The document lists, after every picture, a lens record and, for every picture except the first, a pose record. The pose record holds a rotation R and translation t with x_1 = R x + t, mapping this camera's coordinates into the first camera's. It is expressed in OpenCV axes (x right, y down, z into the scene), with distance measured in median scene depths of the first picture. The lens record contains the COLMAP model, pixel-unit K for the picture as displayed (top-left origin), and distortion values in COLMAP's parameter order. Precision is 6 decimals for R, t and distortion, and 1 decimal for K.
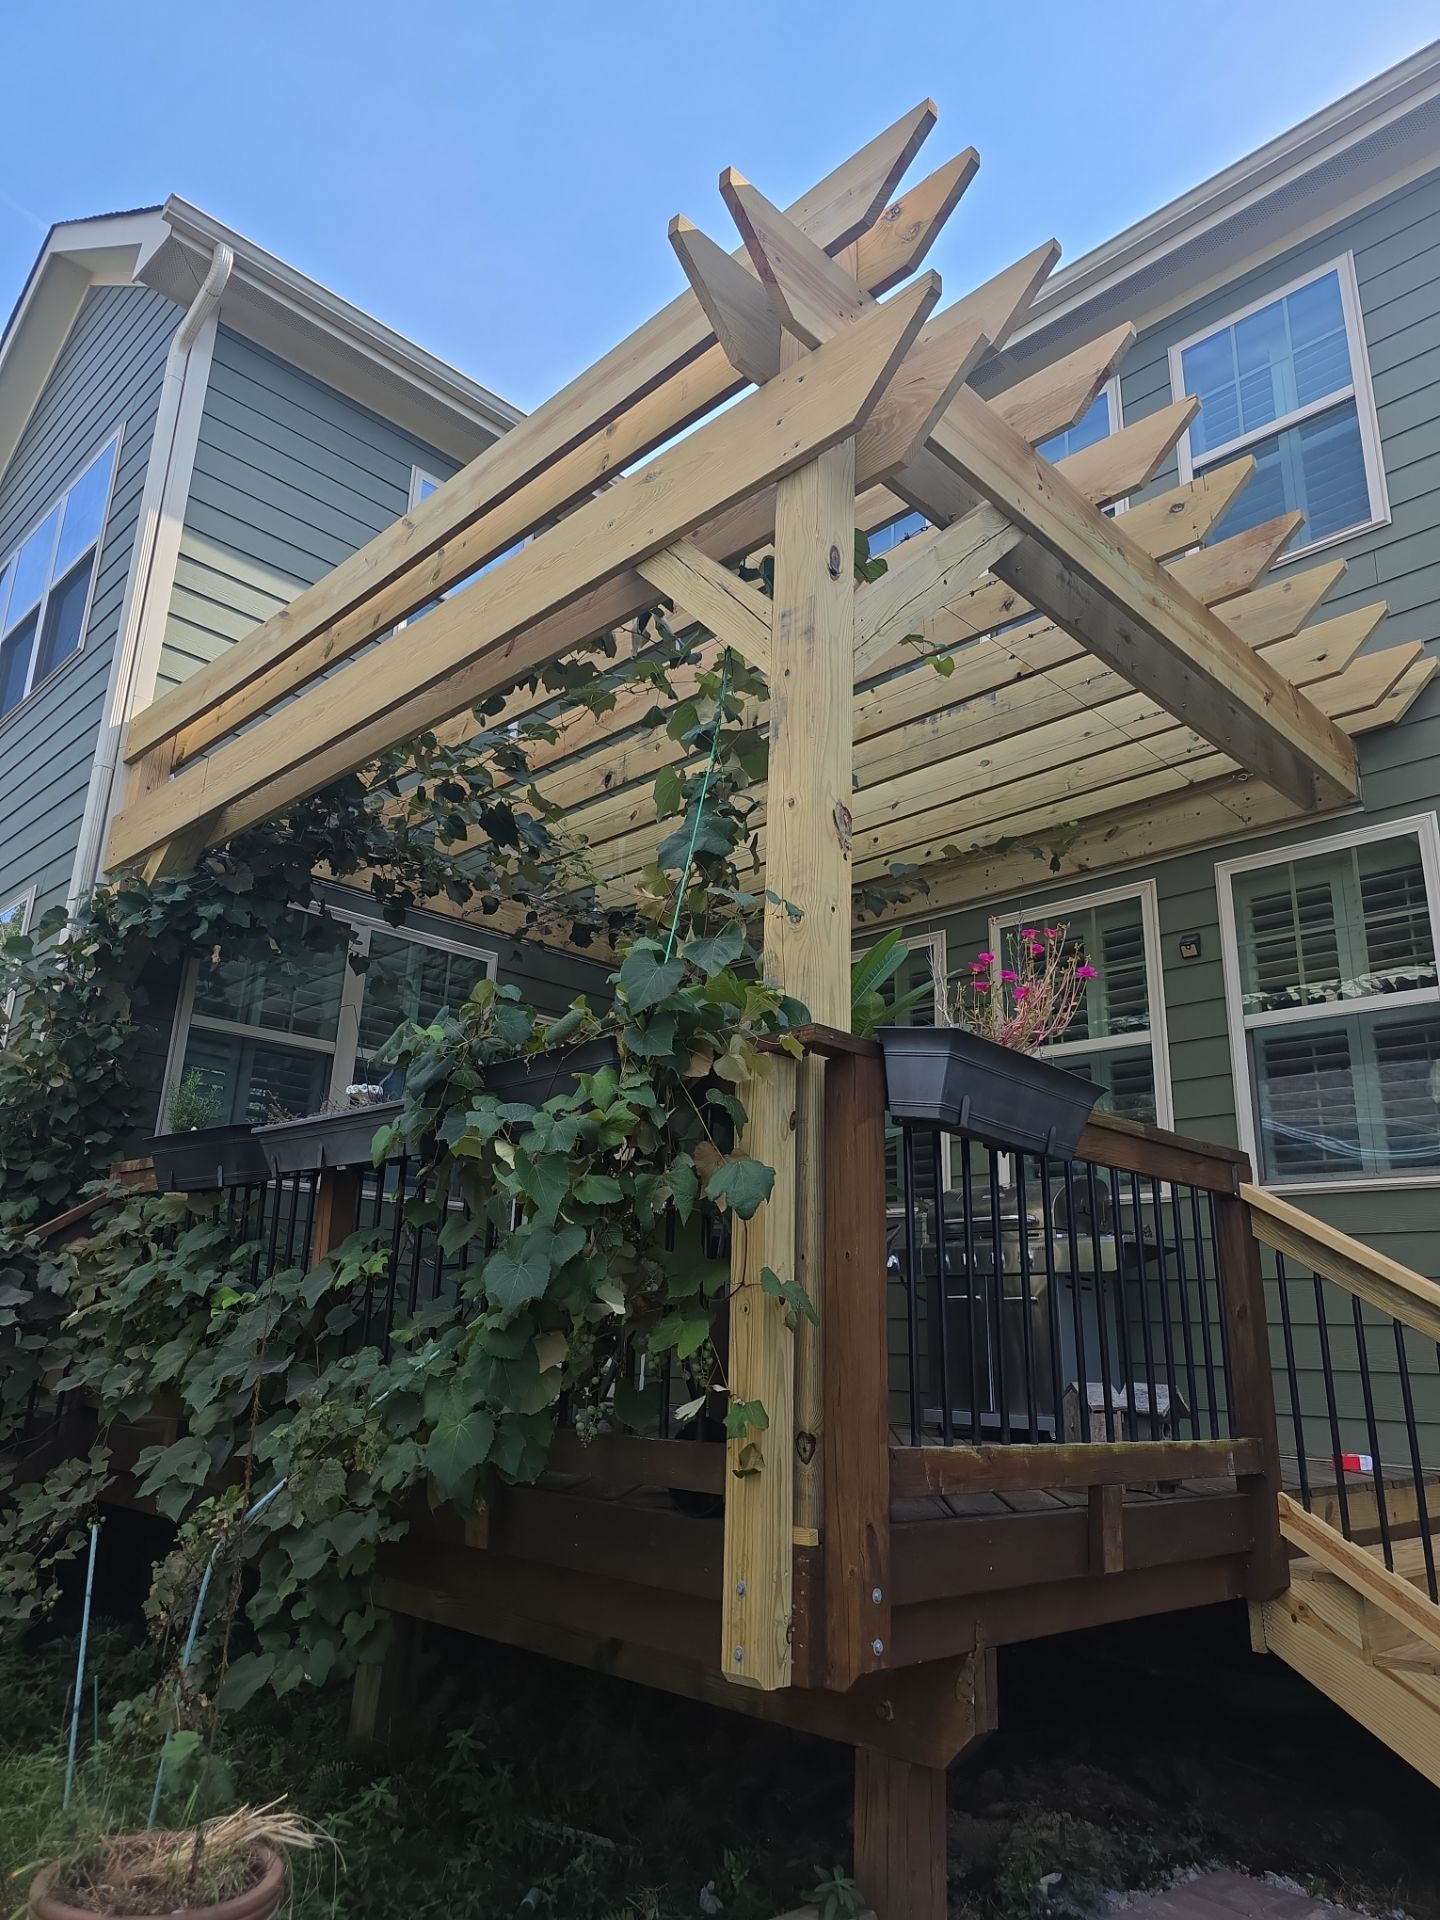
lens RADIAL K [[1293.4, 0, 693.9], [0, 1293.4, 952.4], [0, 0, 1]] dist [0.061033, -0.058546]
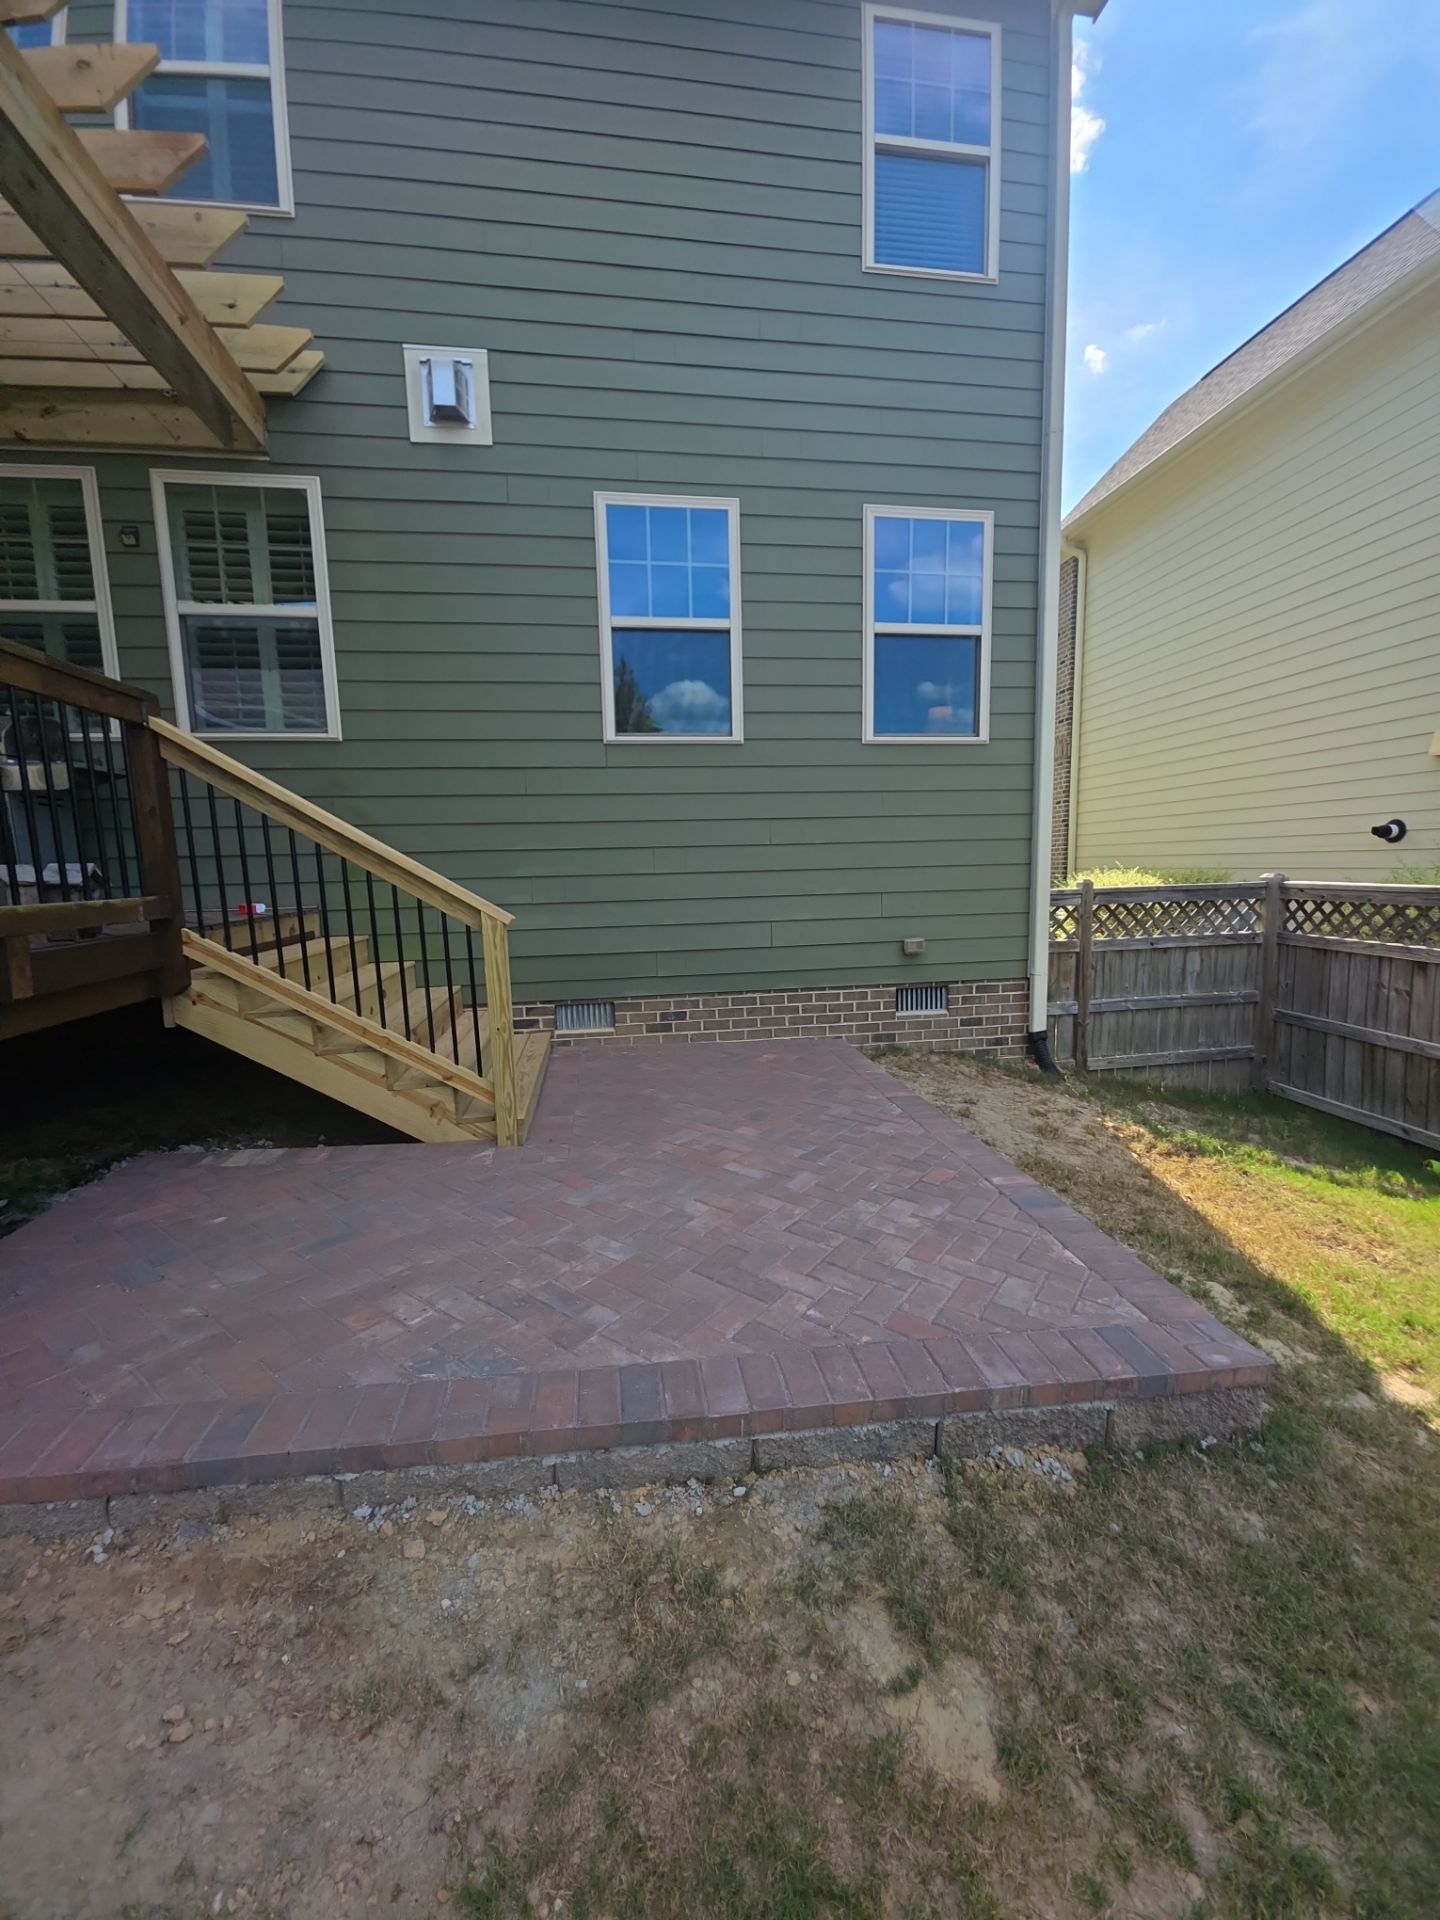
lens RADIAL K [[764.0, 0, 718.5], [0, 764.0, 960.7], [0, 0, 1]] dist [0.011520, -0.006201]
pose [[0.581910, -0.151666, 0.798986, 0.073329], [-0.196432, 0.927155, 0.319059, 0.034416], [-0.789174, -0.342610, 0.509728, 0.042534]]
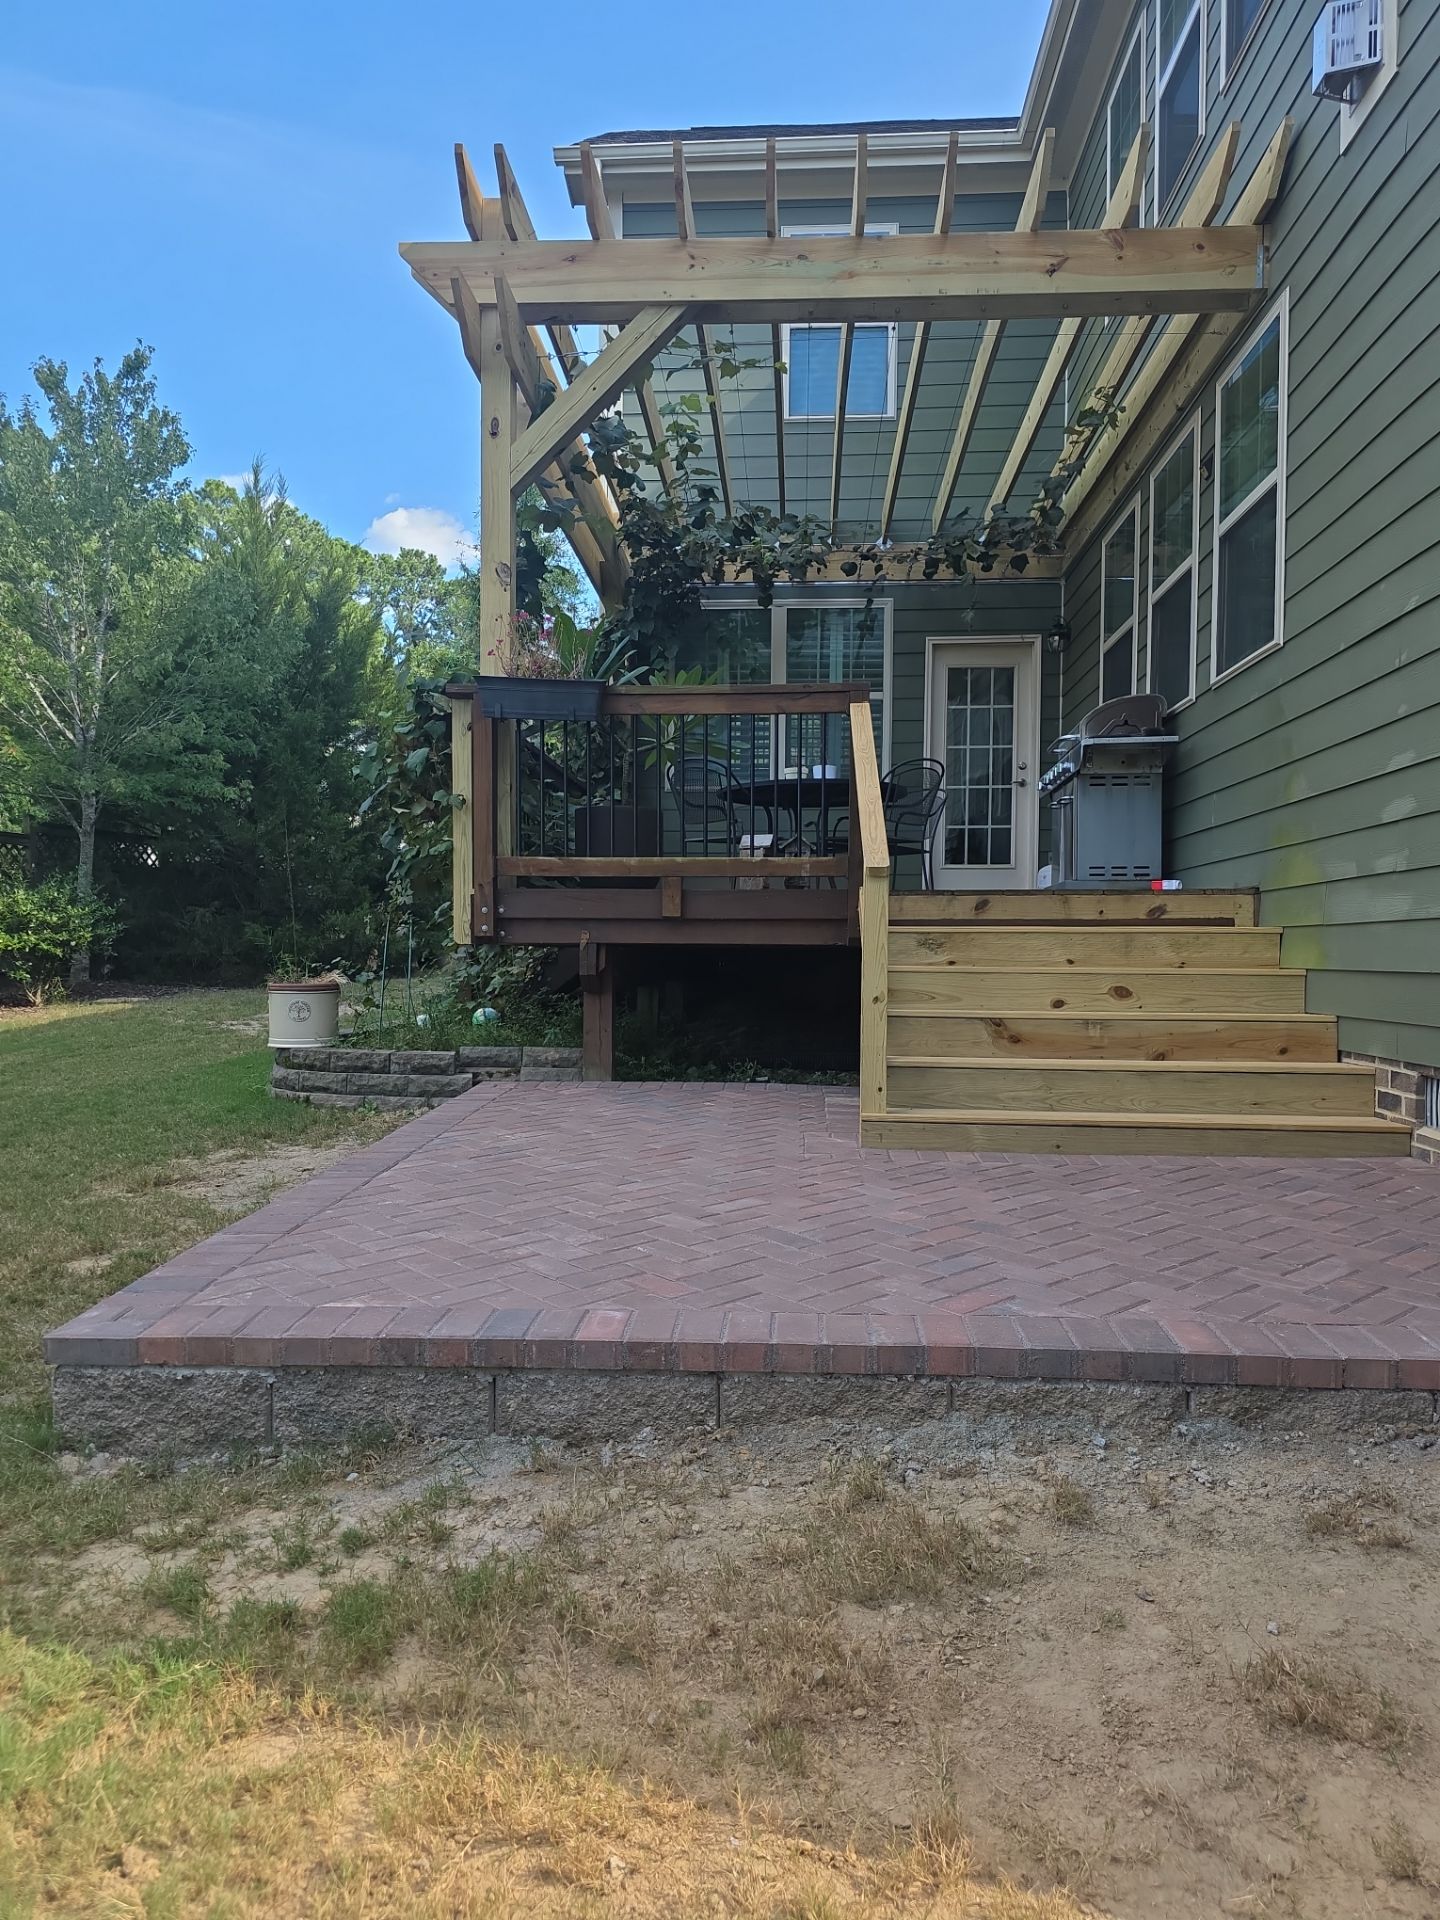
lens RADIAL K [[1293.4, 0, 722.4], [0, 1293.4, 973.0], [0, 0, 1]] dist [0.061033, -0.058546]
pose [[0.673373, -0.023199, -0.738939, 1.168639], [0.237506, 0.953314, 0.186502, 0.126454], [0.700115, -0.301088, 0.647446, -0.172757]]
